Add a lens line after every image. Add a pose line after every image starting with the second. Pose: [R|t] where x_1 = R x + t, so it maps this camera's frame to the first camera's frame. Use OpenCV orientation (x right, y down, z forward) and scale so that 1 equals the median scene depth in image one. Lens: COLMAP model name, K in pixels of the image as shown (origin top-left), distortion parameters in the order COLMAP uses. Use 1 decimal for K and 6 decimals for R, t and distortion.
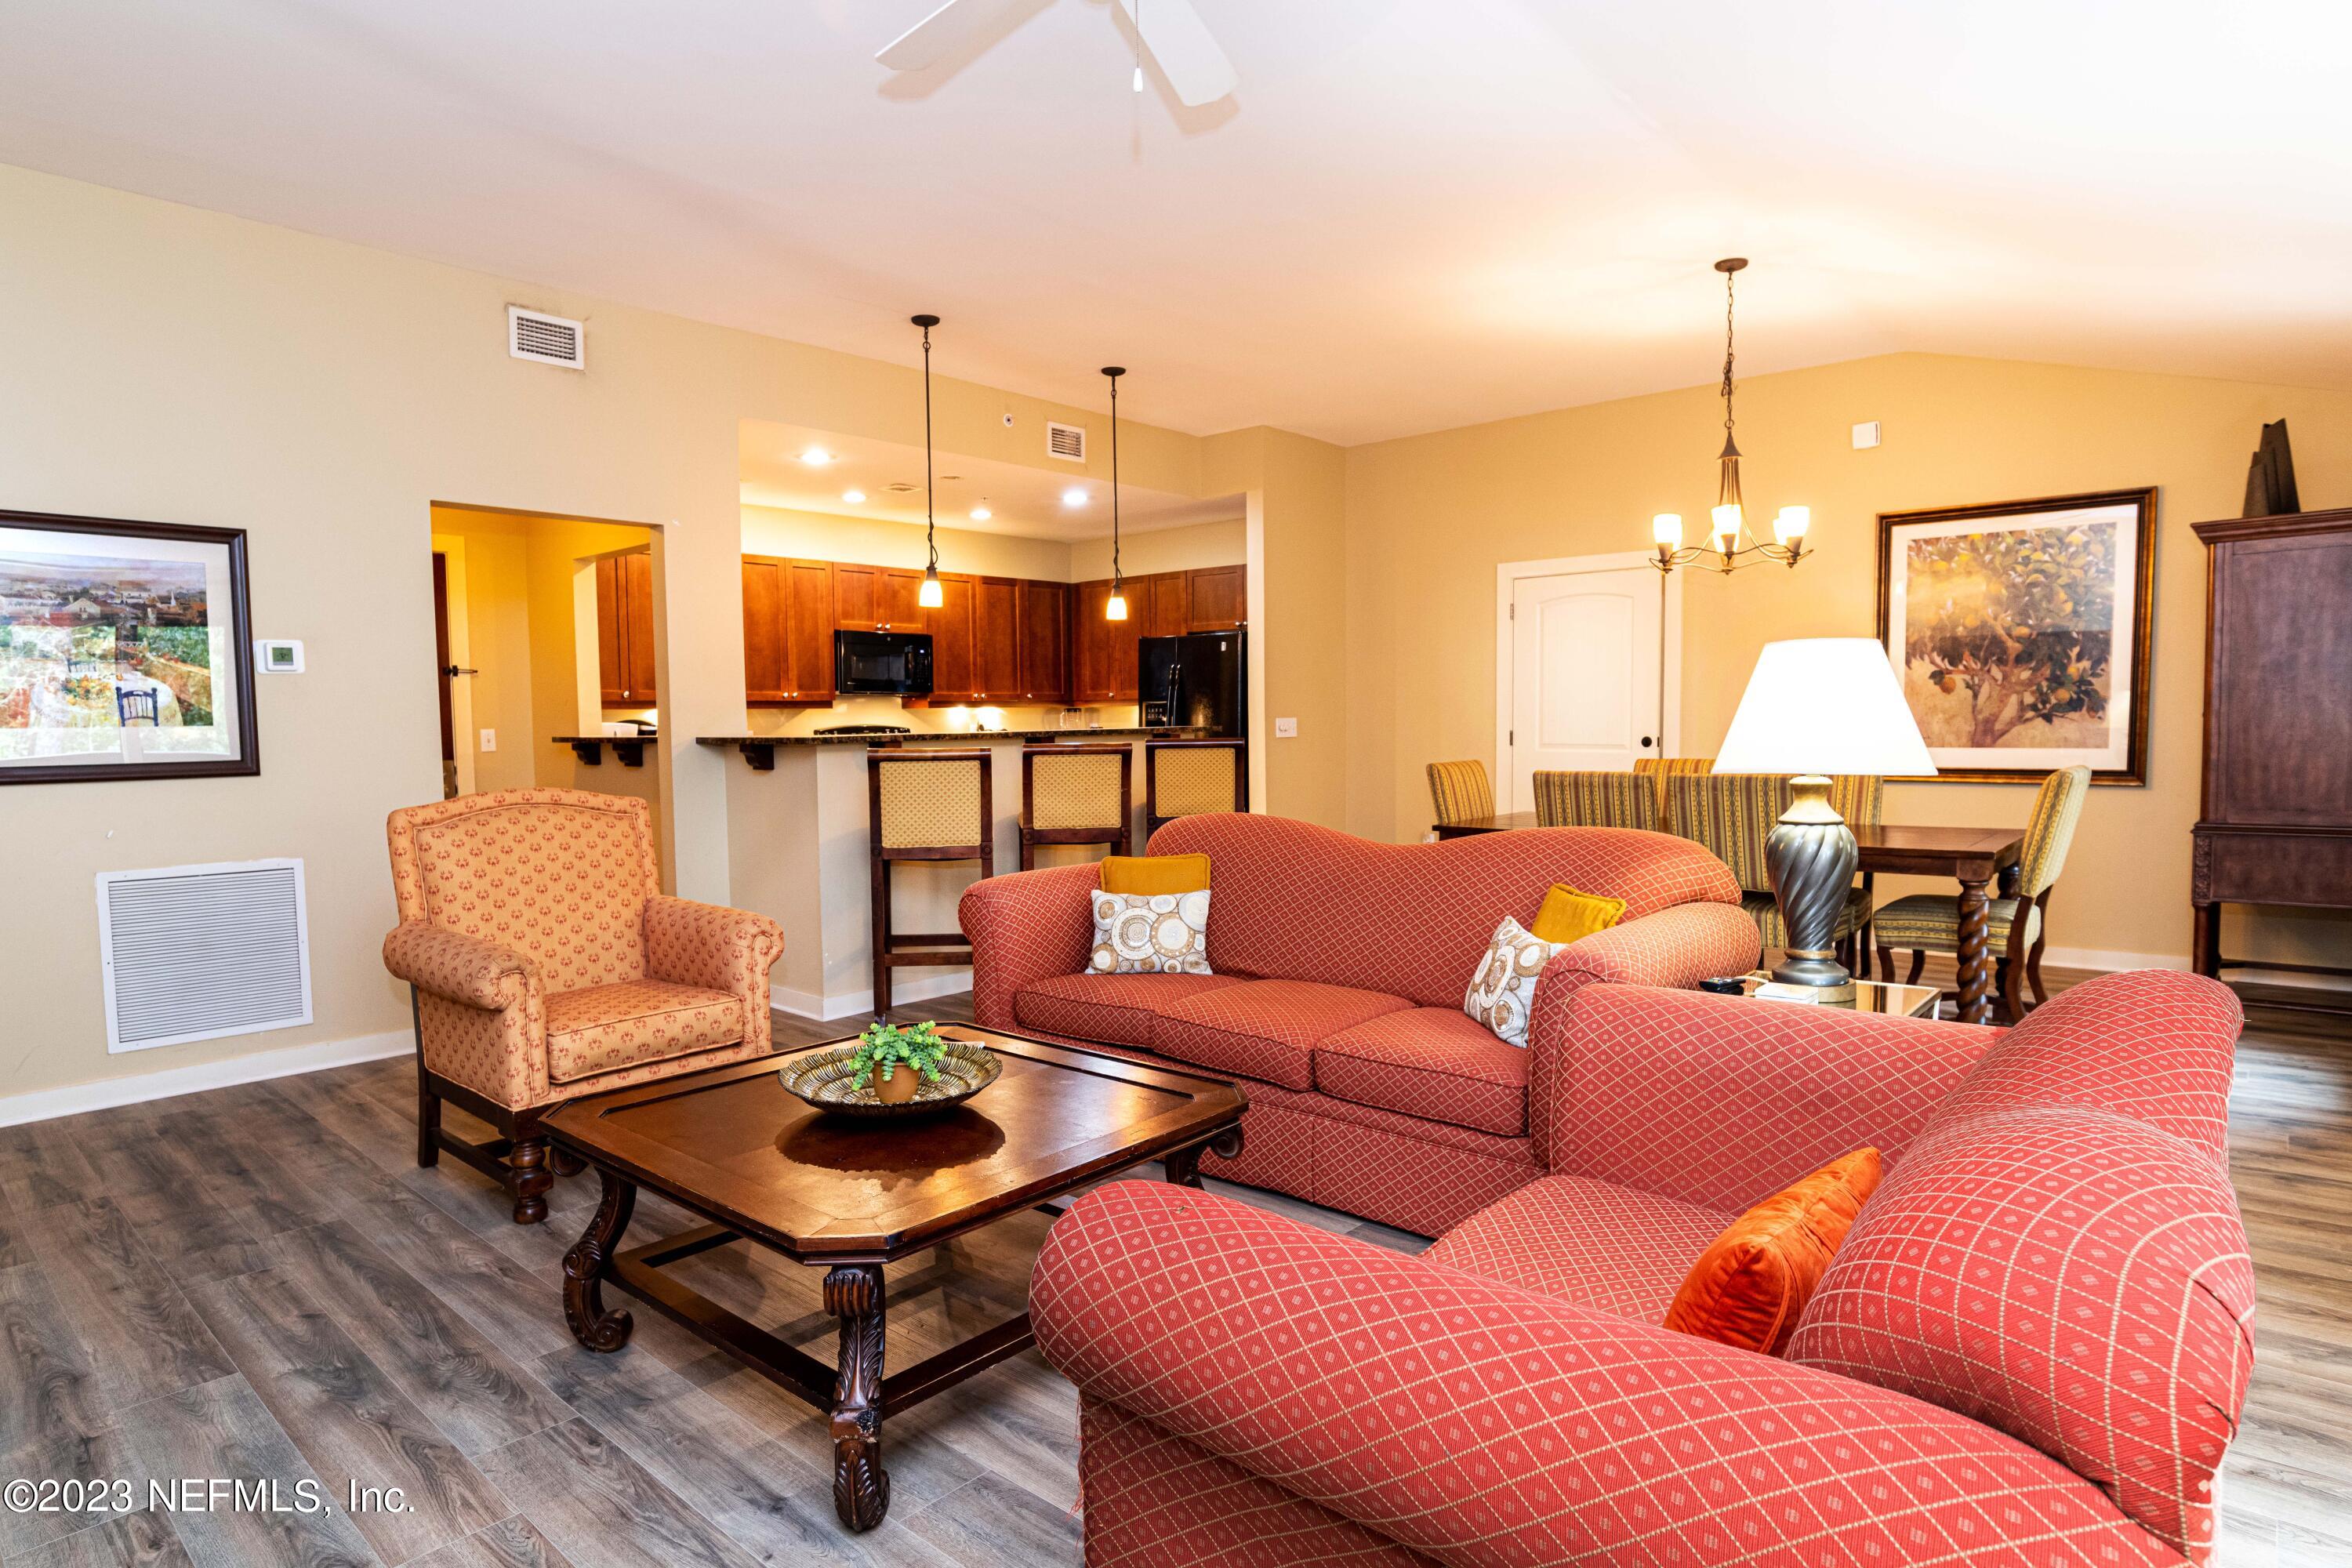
lens RADIAL K [[1282.6, 0, 1176.0], [0, 1282.6, 784.0], [0, 0, 1]] dist [-0.028118, 0.000611]
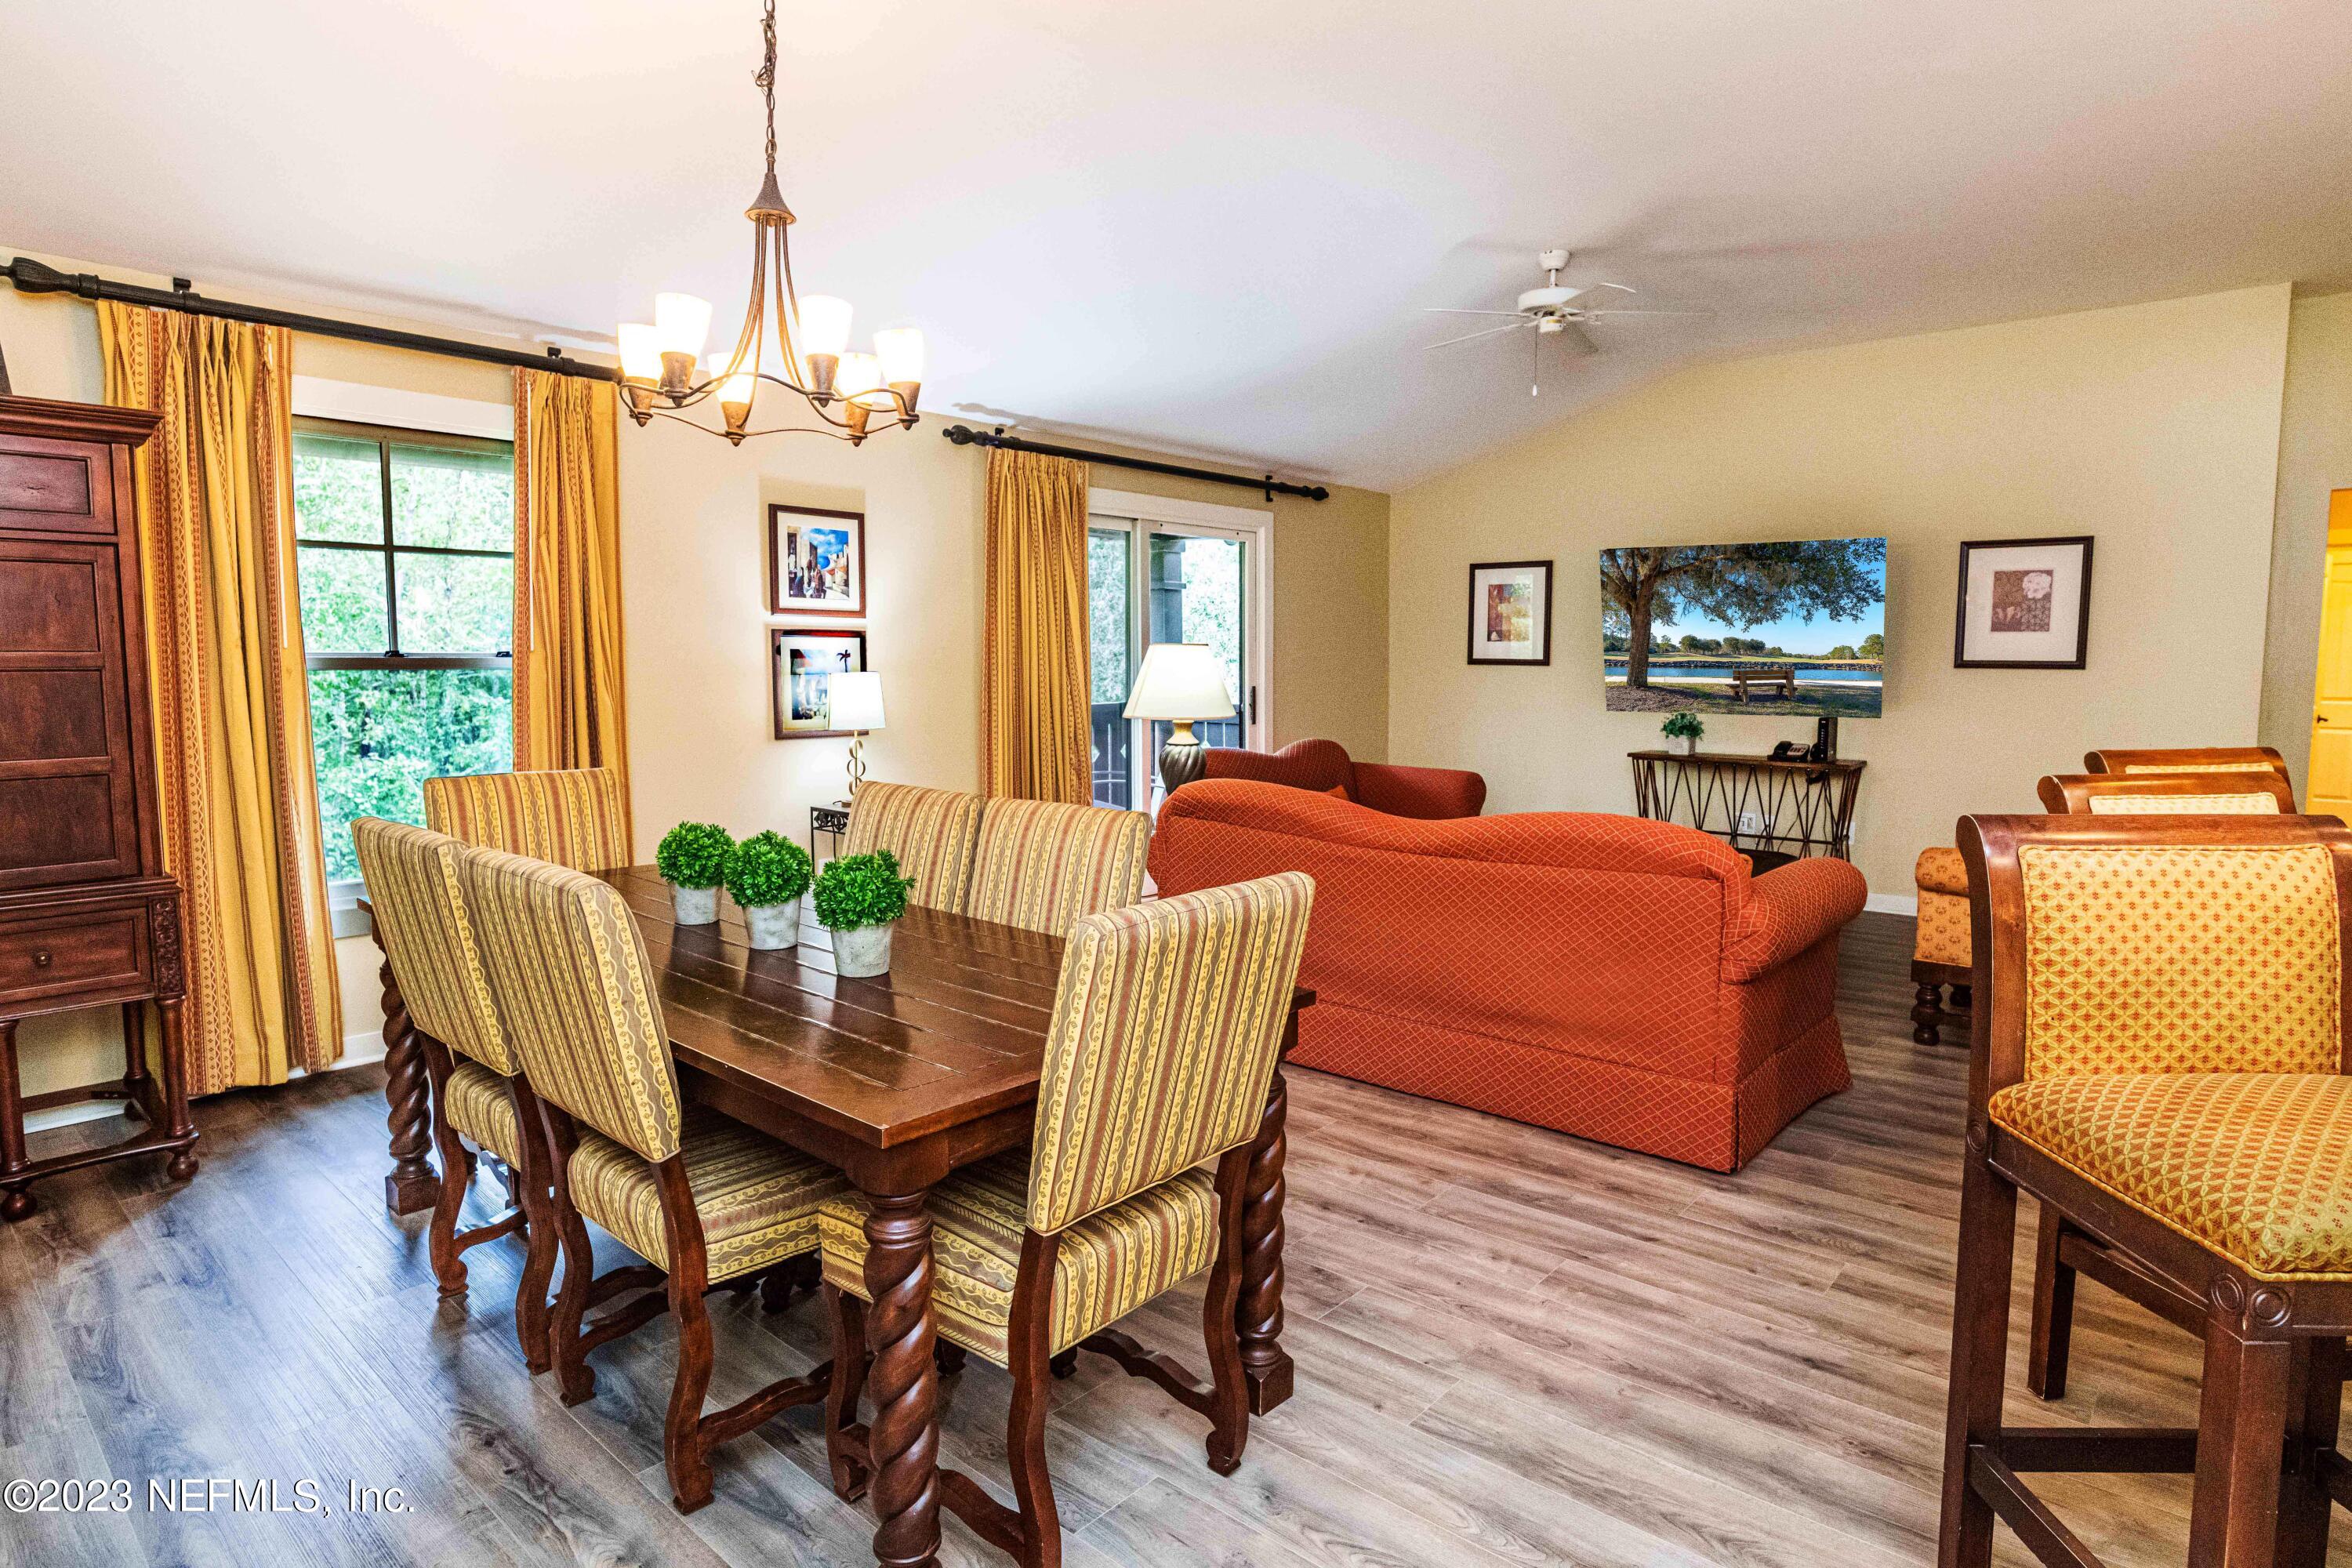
lens RADIAL K [[1282.6, 0, 1176.0], [0, 1282.6, 784.0], [0, 0, 1]] dist [-0.028118, 0.000611]
pose [[-0.999801, 0.007162, 0.018617, 0.225490], [0.009813, 0.989168, 0.146457, -0.086599], [-0.017366, 0.146610, -0.989042, 1.336119]]
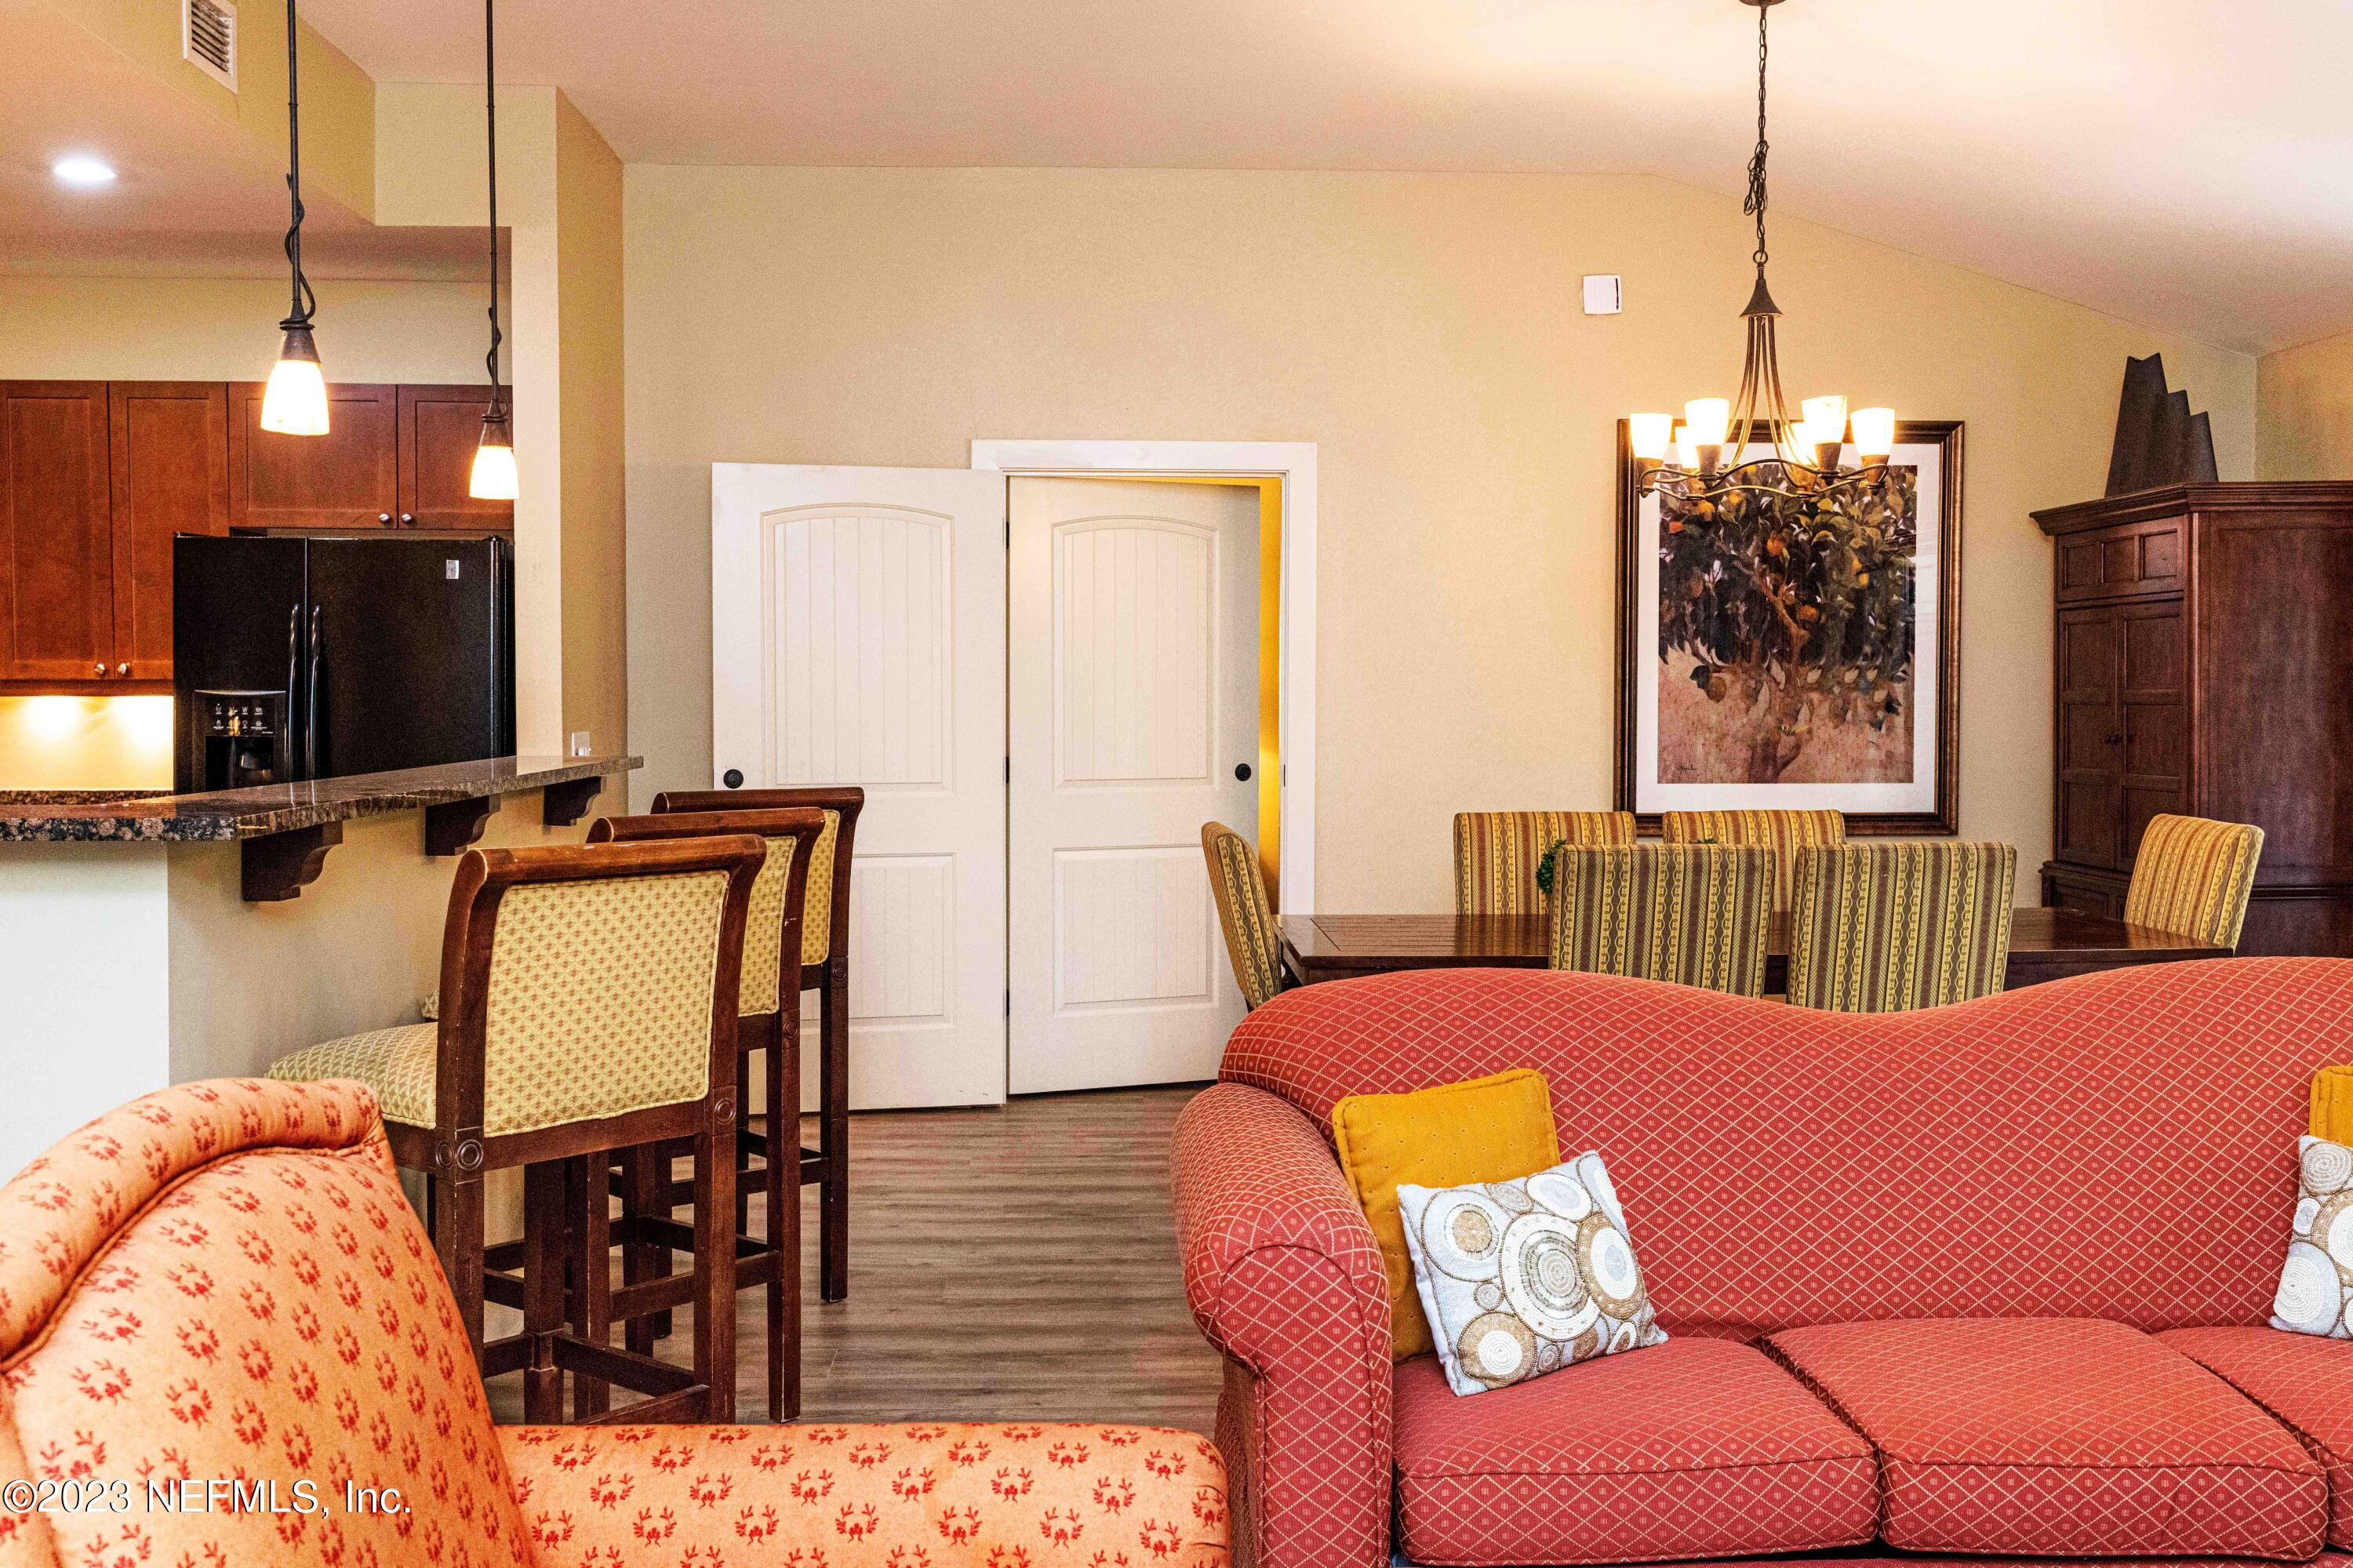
lens RADIAL K [[2262.1, 0, 1176.5], [0, 2262.1, 784.0], [0, 0, 1]] dist [-0.008018, 0.001330]
pose [[0.714803, -0.015035, 0.699164, -0.440798], [0.026994, 0.999617, -0.006102, -0.030591], [-0.698804, 0.023235, 0.714935, 0.376568]]
